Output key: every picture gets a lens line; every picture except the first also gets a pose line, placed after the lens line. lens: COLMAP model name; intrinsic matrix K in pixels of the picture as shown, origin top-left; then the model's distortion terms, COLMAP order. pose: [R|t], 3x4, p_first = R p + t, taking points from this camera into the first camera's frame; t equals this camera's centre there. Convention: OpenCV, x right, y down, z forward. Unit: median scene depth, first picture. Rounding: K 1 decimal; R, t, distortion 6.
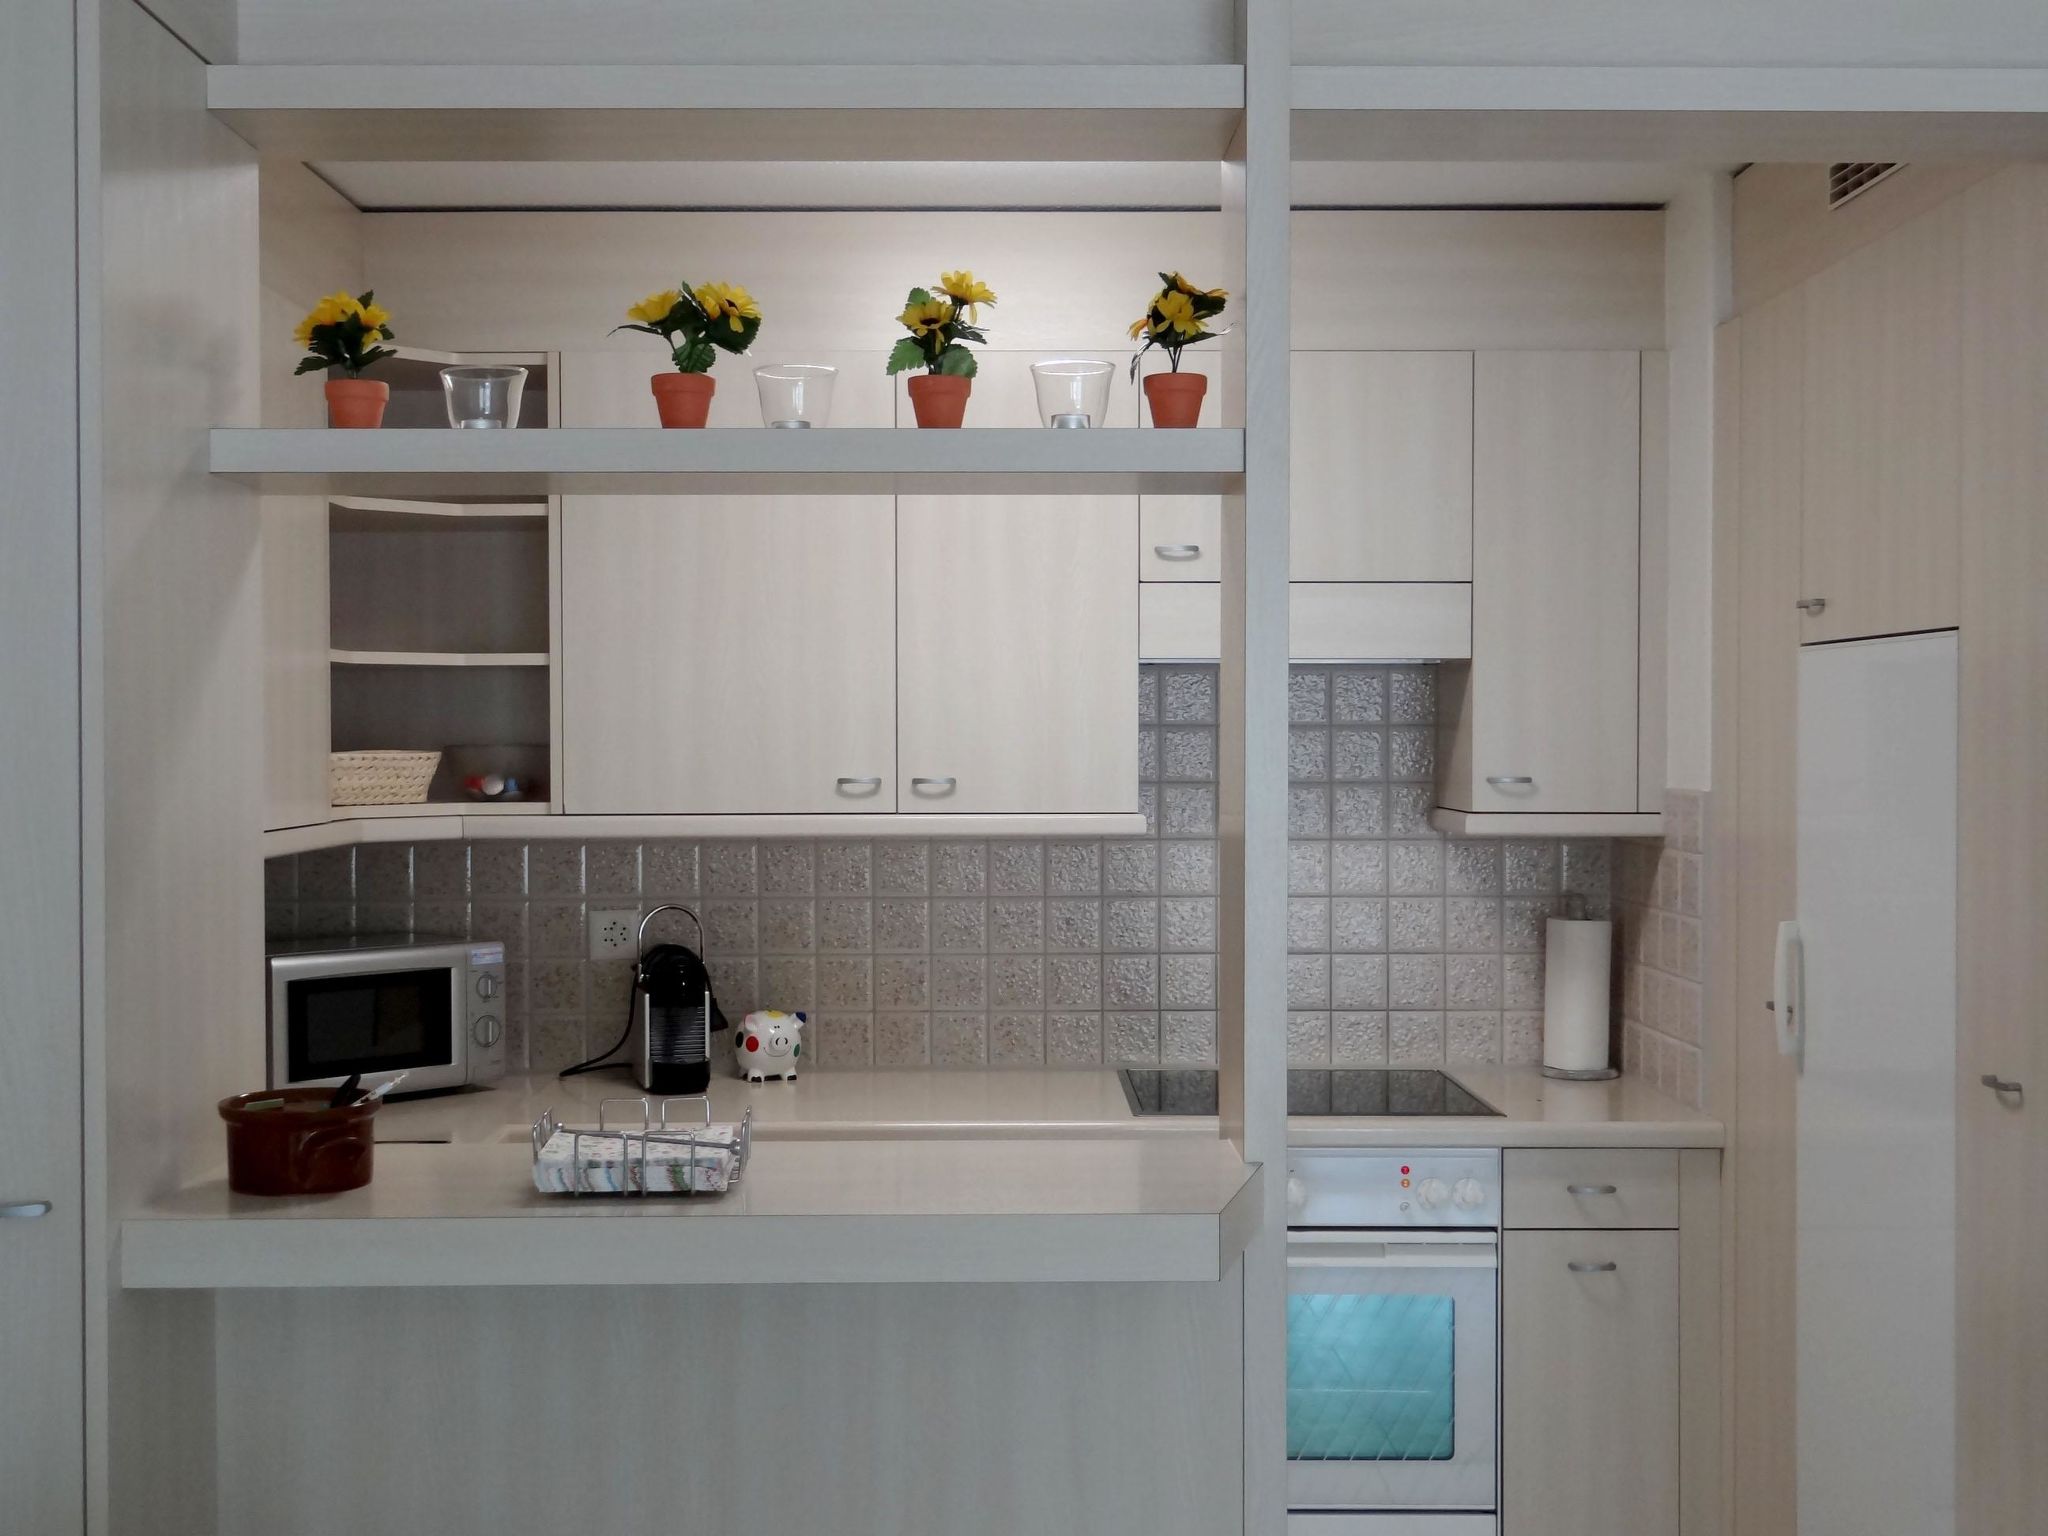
lens RADIAL K [[2405.8, 0, 1024.0], [0, 2405.8, 768.0], [0, 0, 1]] dist [-0.071751, 0.512530]
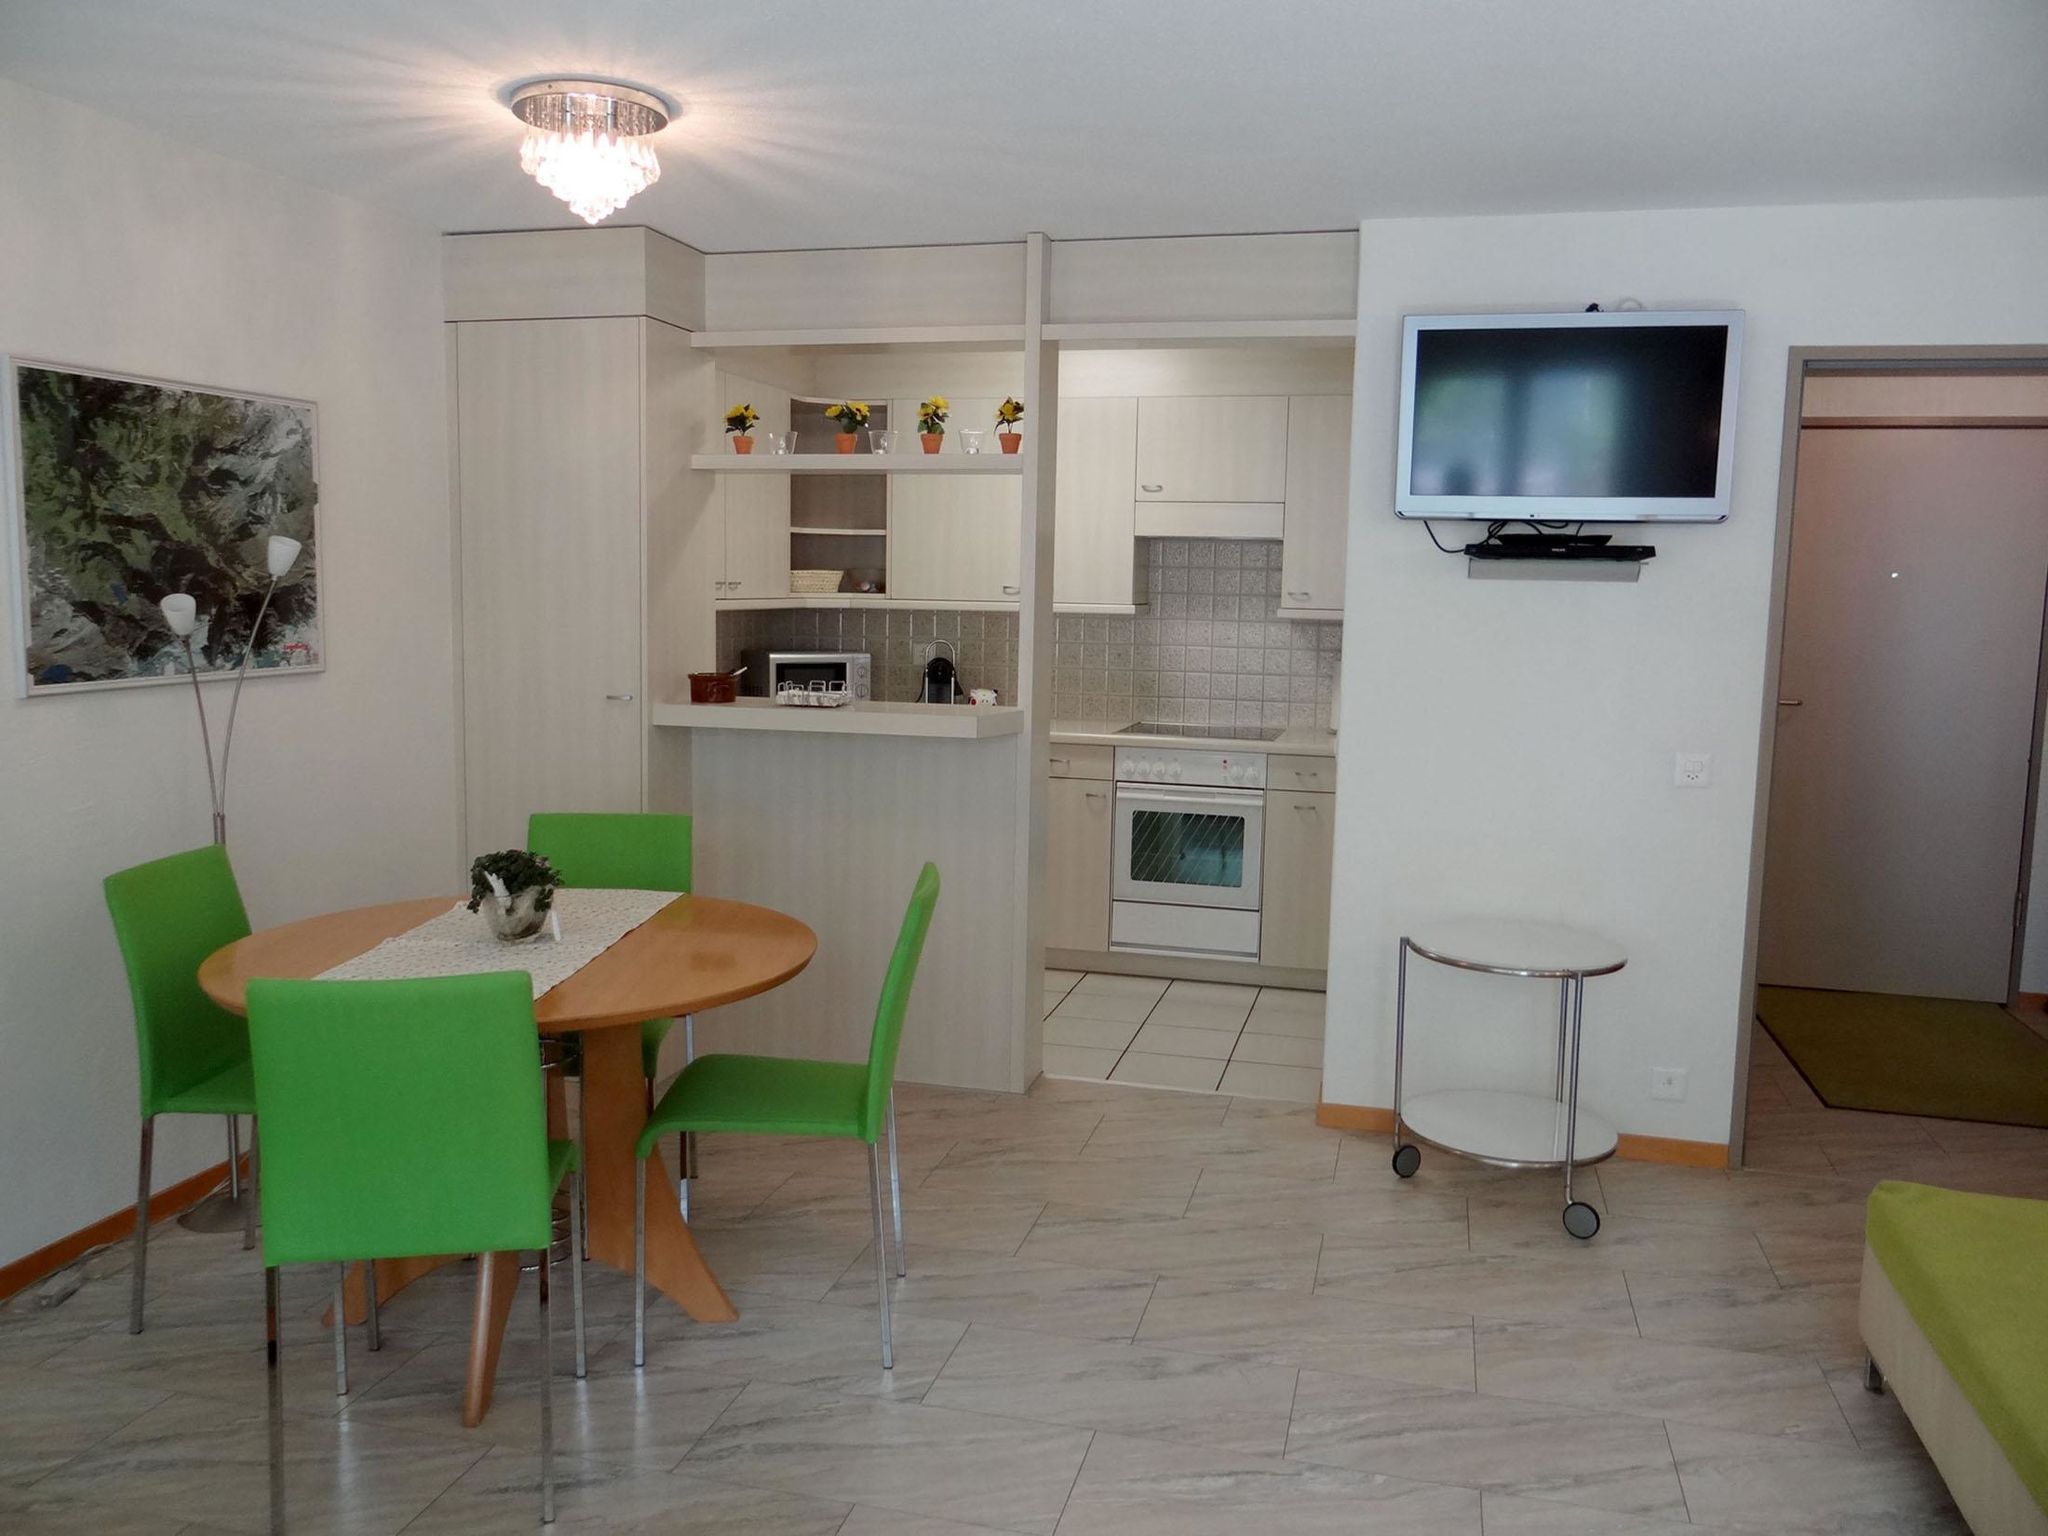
lens RADIAL K [[1606.1, 0, 1024.0], [0, 1606.1, 768.0], [0, 0, 1]] dist [-0.001585, 0.002666]
pose [[0.966939, 0.050416, -0.249974, 0.356053], [-0.025183, 0.994349, 0.103134, 0.019571], [0.253760, -0.093429, 0.962744, -0.529130]]
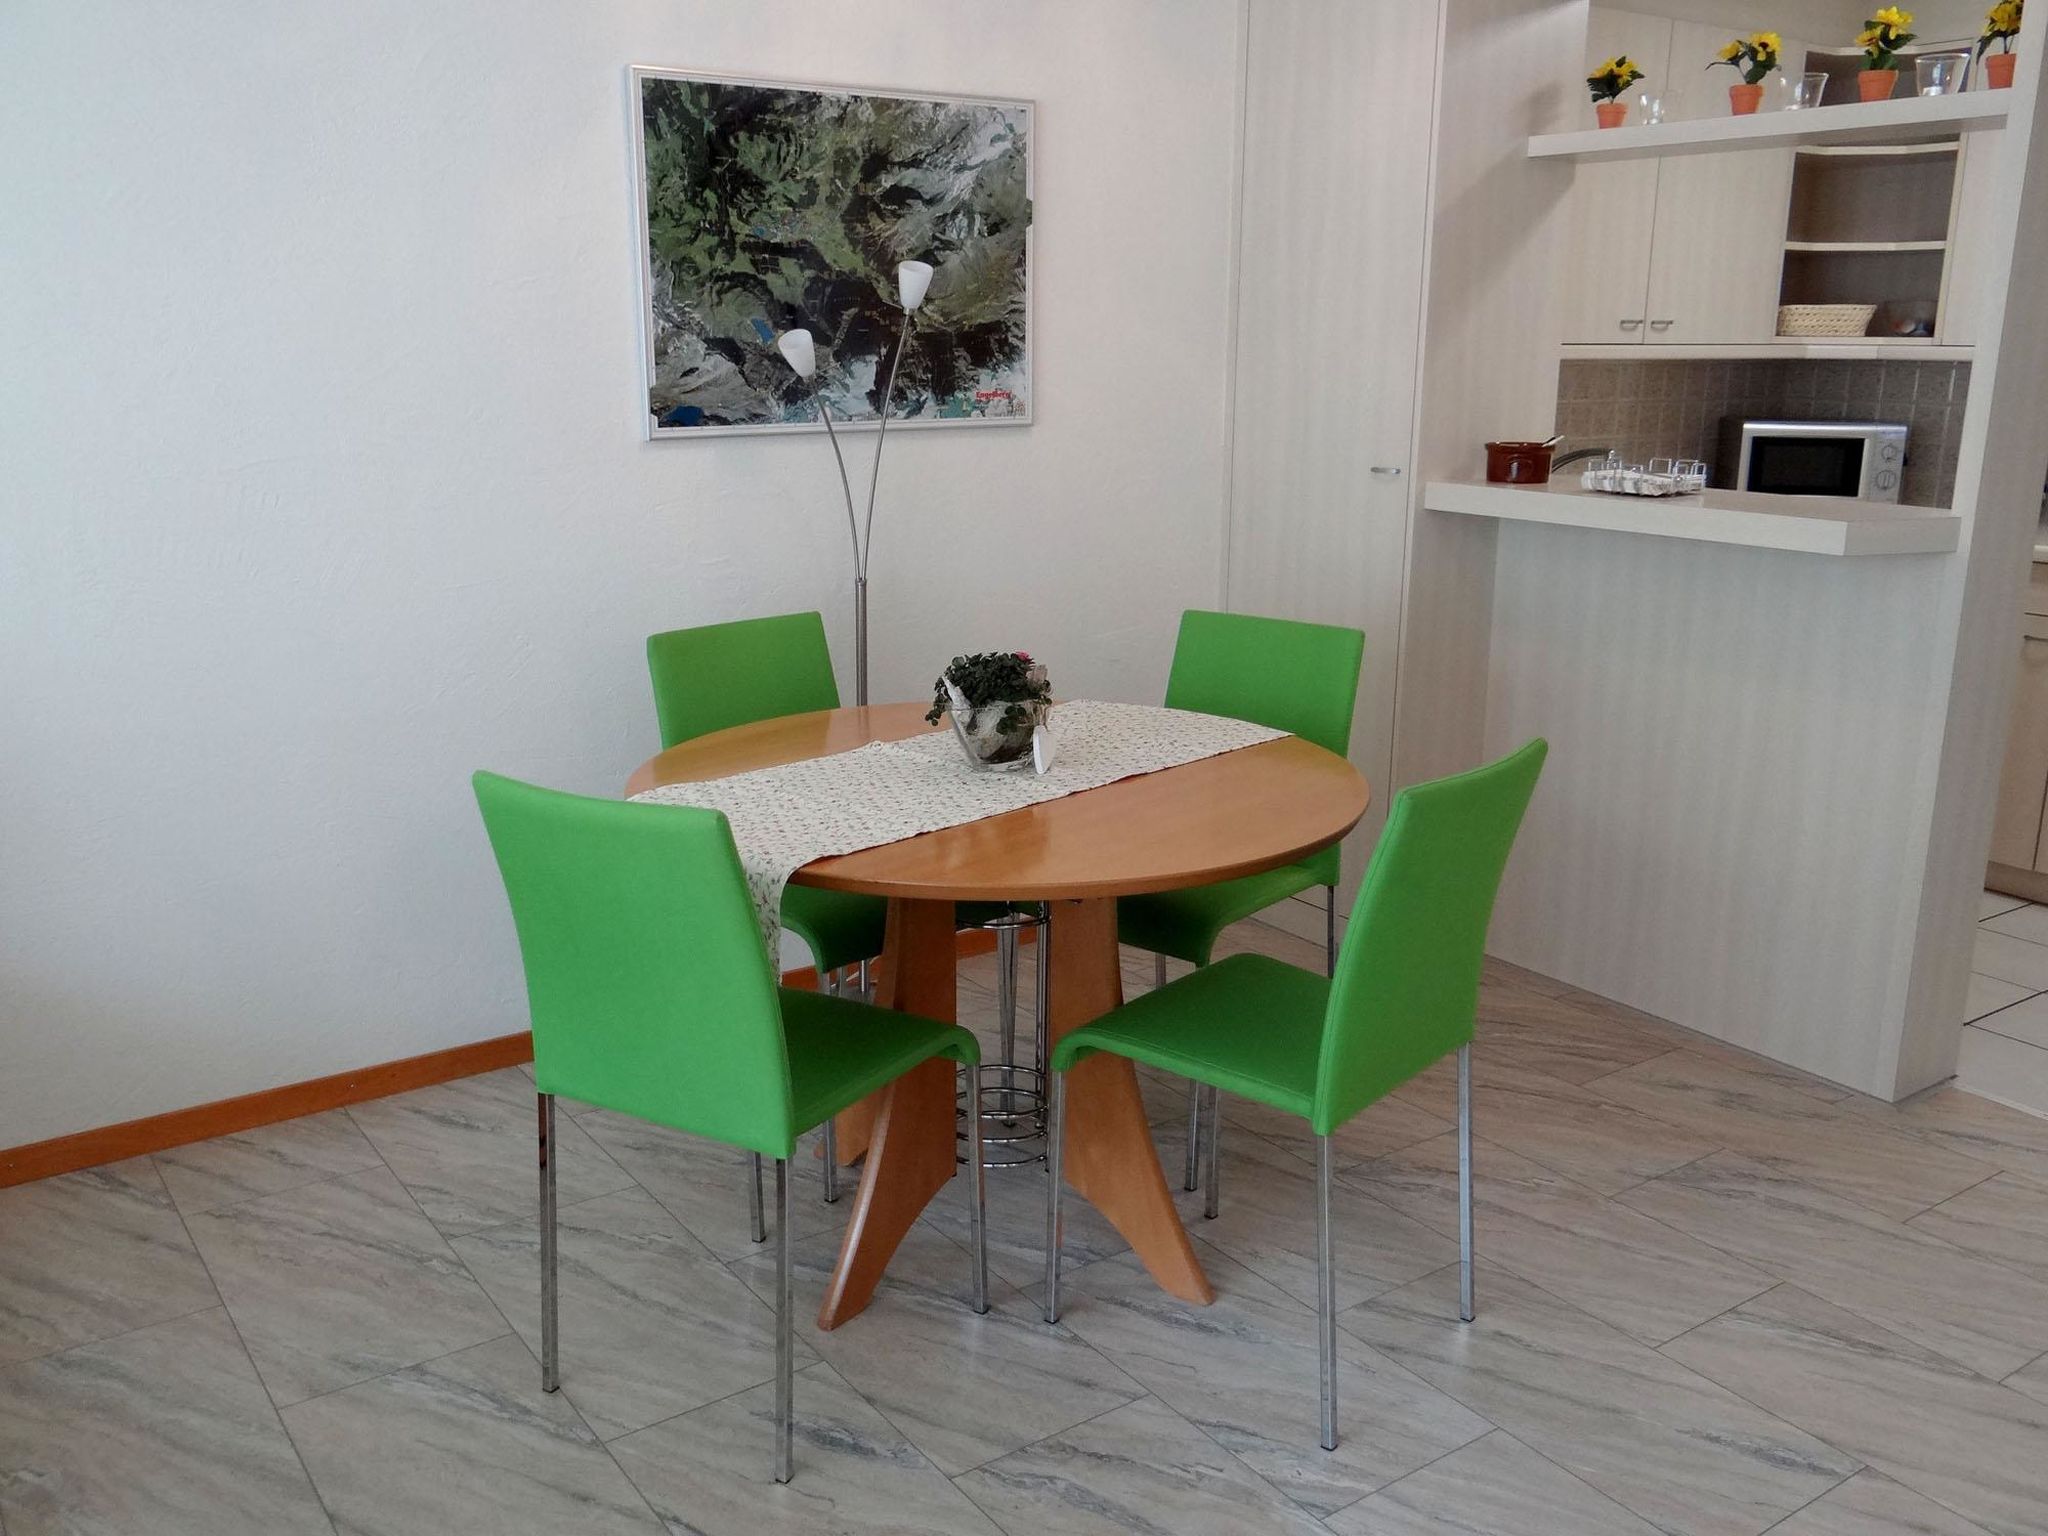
lens RADIAL K [[1765.0, 0, 1024.0], [0, 1765.0, 768.0], [0, 0, 1]] dist [-0.001690, 0.015239]
pose [[0.573278, 0.207756, -0.792584, 0.479321], [-0.022263, 0.970913, 0.238397, 0.027254], [0.819058, -0.119022, 0.561228, -0.214508]]
